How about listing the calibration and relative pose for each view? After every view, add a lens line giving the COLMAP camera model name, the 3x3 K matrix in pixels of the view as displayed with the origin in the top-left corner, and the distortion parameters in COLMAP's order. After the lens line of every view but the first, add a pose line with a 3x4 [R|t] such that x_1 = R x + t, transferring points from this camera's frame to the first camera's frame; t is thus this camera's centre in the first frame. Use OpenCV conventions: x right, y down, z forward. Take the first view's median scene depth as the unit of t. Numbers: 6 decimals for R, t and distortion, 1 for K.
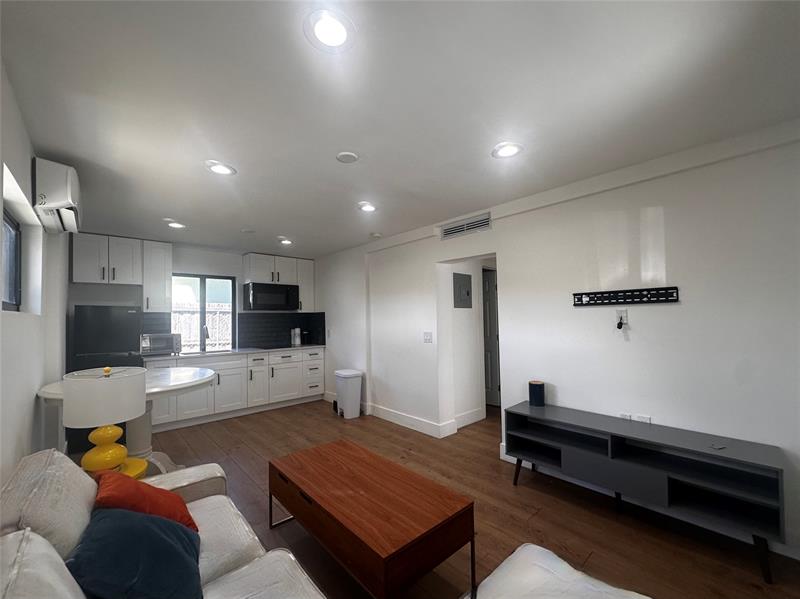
lens RADIAL K [[323.9, 0, 400.0], [0, 323.9, 299.5], [0, 0, 1]] dist [0.000428, 0.000090]
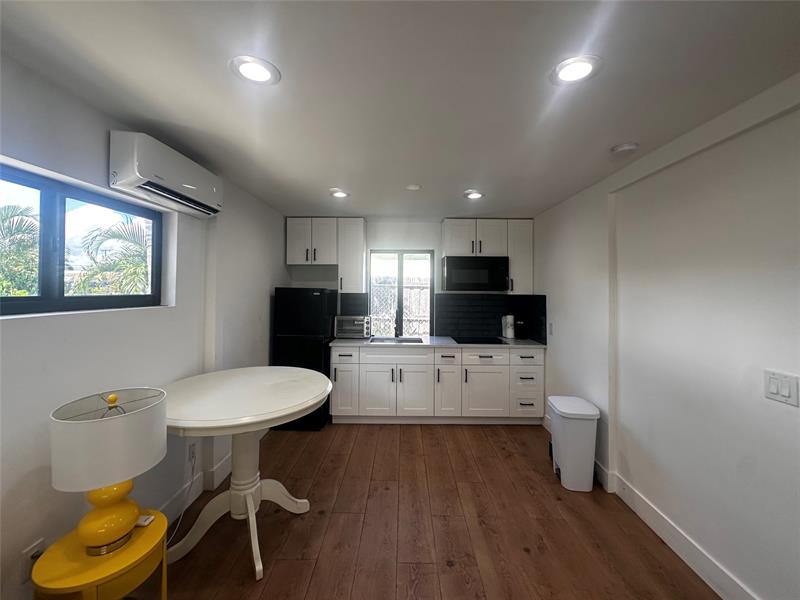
lens RADIAL K [[328.1, 0, 408.0], [0, 328.1, 281.2], [0, 0, 1]] dist [-0.008659, 0.000014]
pose [[0.730044, 0.007877, -0.683355, 0.023067], [0.019925, 0.999263, 0.032805, -0.020576], [0.683110, -0.037565, 0.729349, 0.378926]]
